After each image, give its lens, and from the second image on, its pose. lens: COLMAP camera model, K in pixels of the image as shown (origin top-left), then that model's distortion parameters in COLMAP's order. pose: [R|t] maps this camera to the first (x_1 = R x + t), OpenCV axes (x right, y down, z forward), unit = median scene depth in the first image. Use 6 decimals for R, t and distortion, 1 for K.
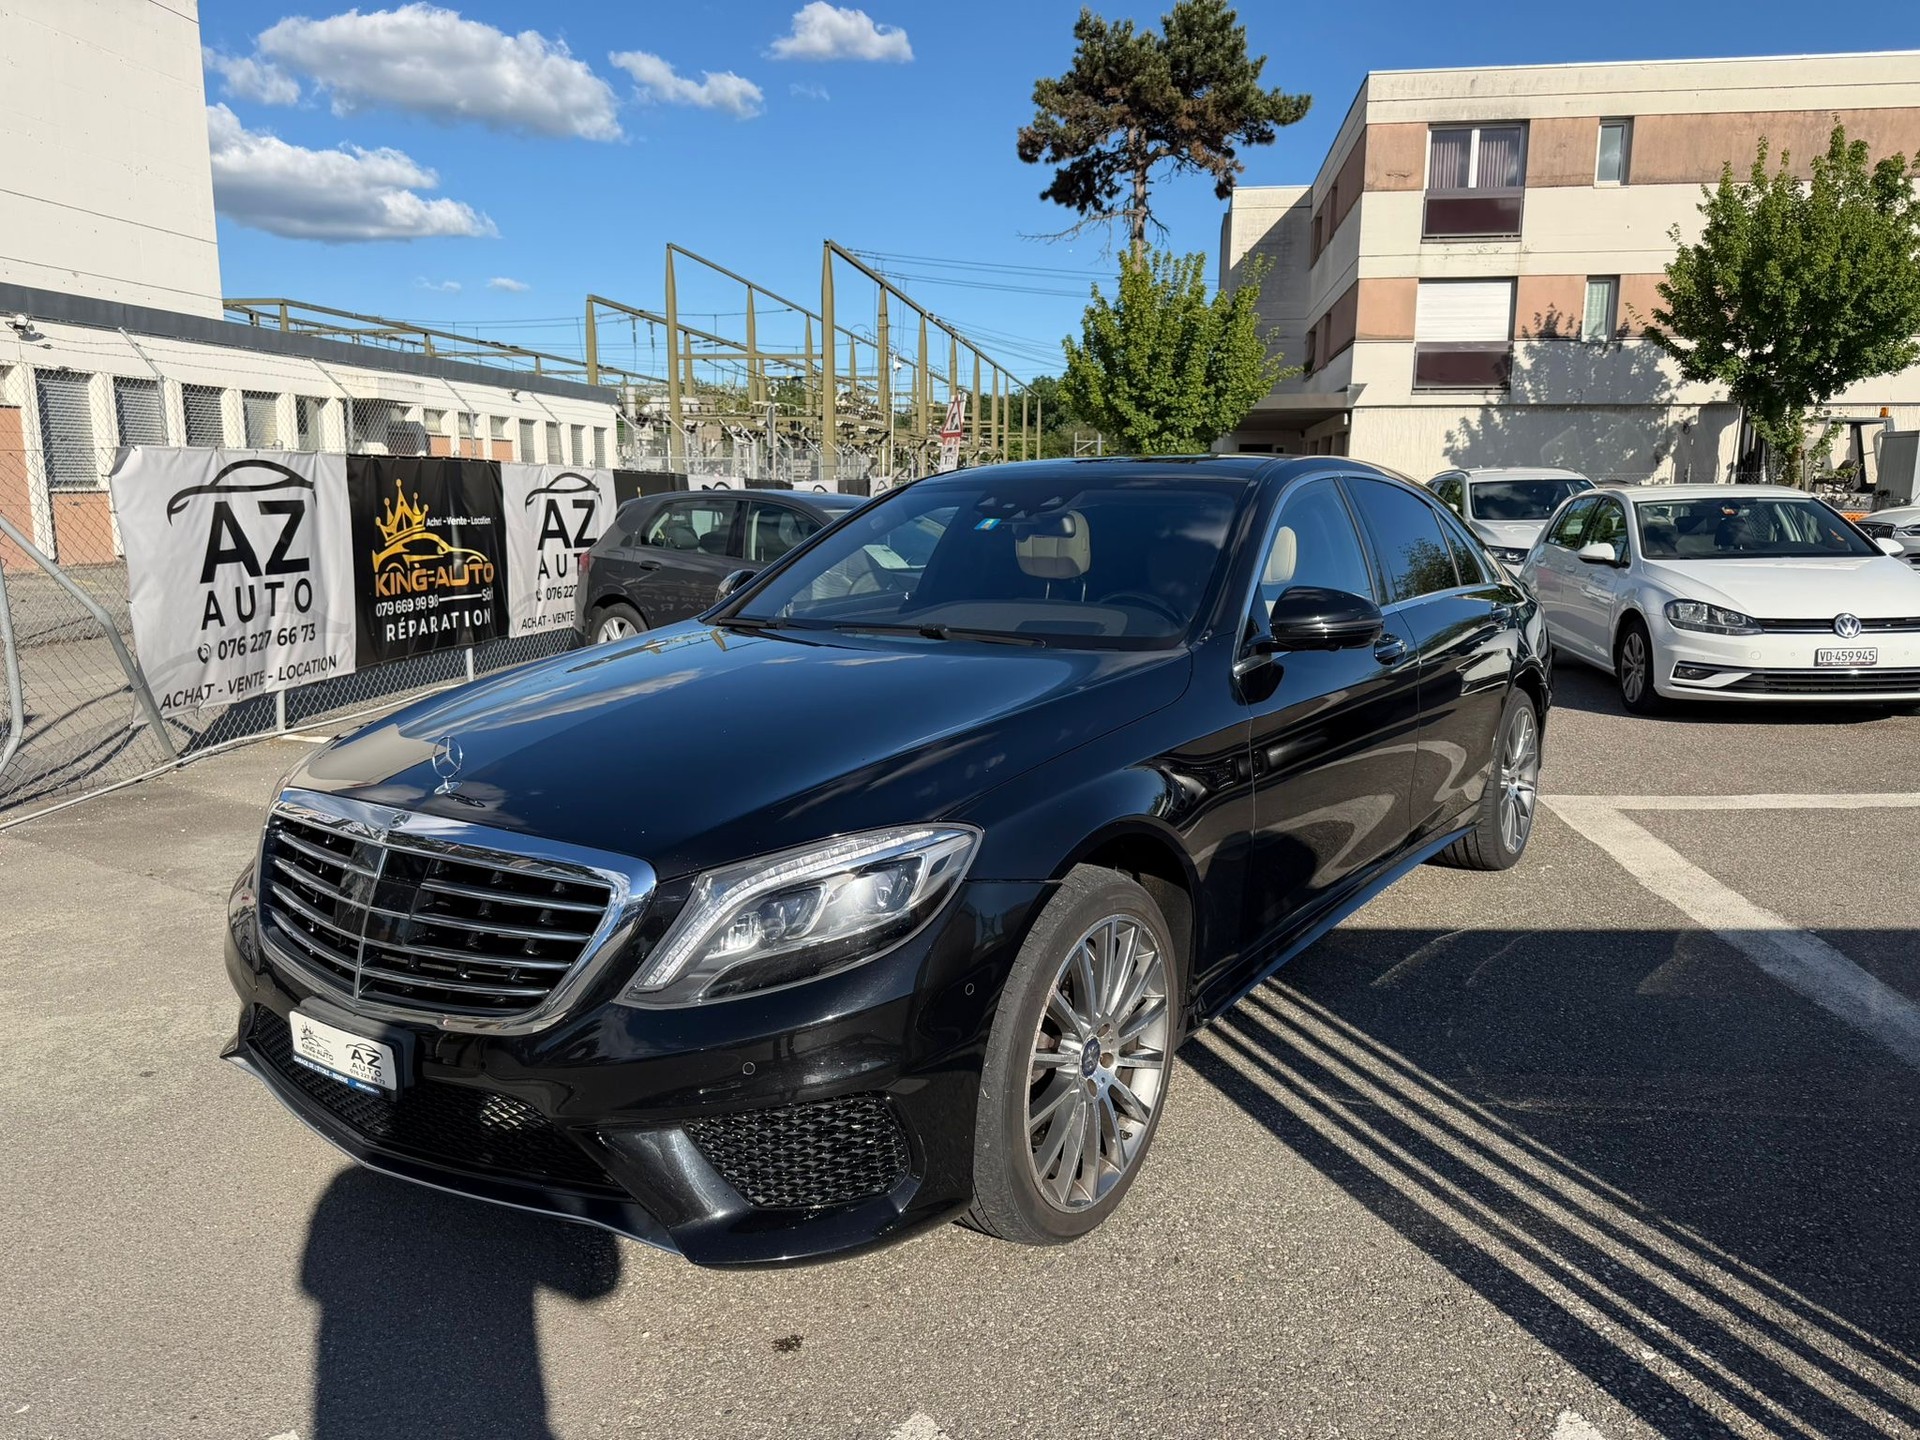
lens RADIAL K [[1360.7, 0, 959.8], [0, 1360.7, 723.5], [0, 0, 1]] dist [0.033072, -0.039814]
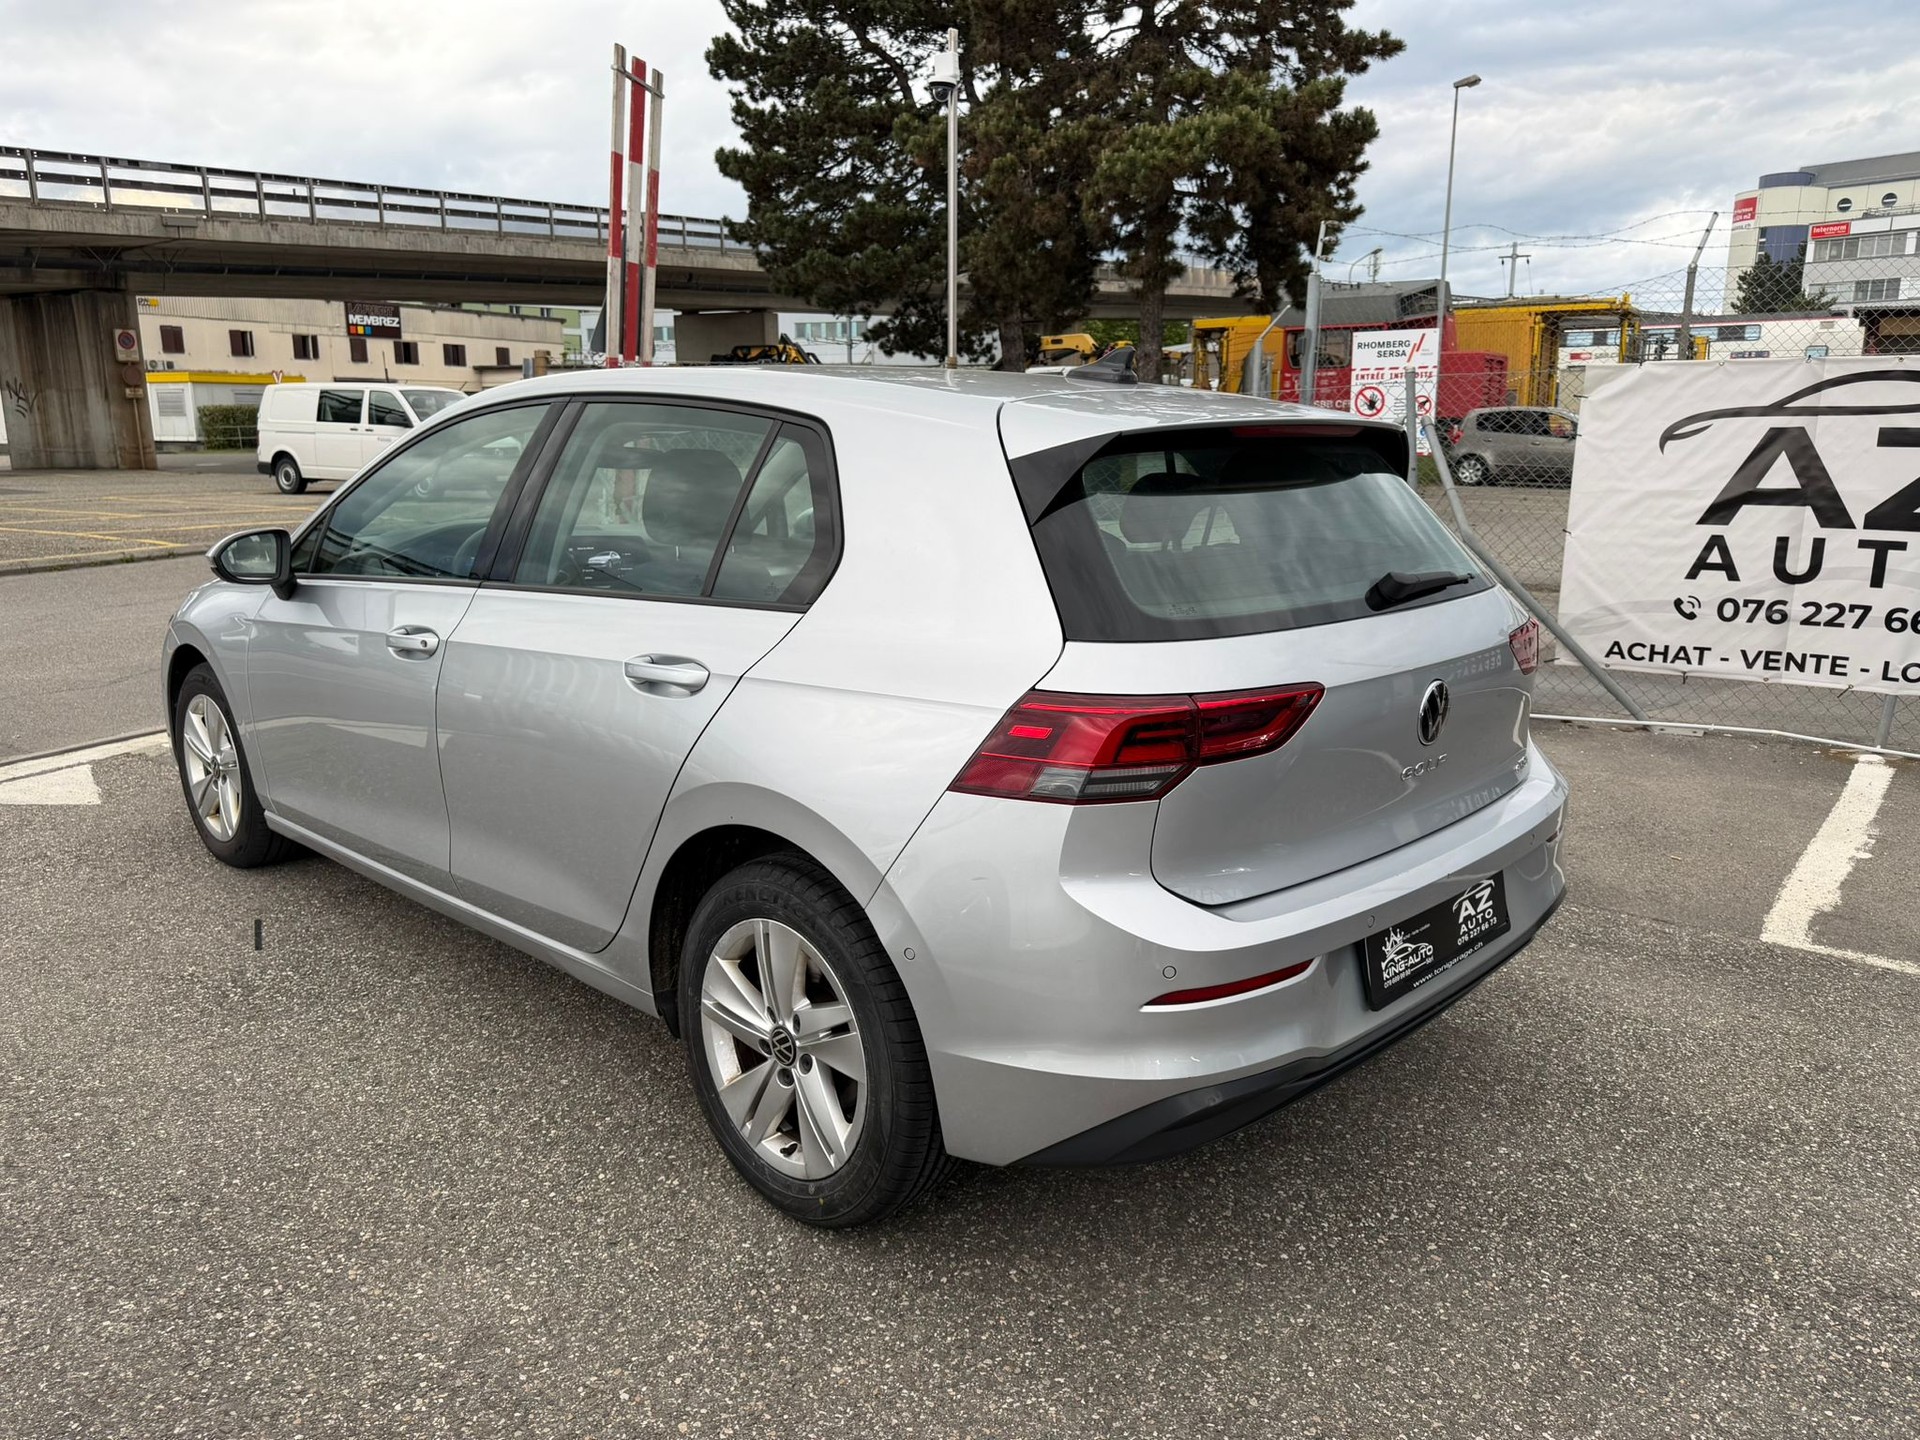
lens RADIAL K [[1360.7, 0, 974.7], [0, 1360.7, 727.5], [0, 0, 1]] dist [0.033072, -0.039814]
pose [[-0.446607, 0.188233, -0.874706, 0.128536], [-0.158587, 0.945487, 0.284436, -0.049062], [0.880564, 0.265748, -0.392409, 0.311106]]
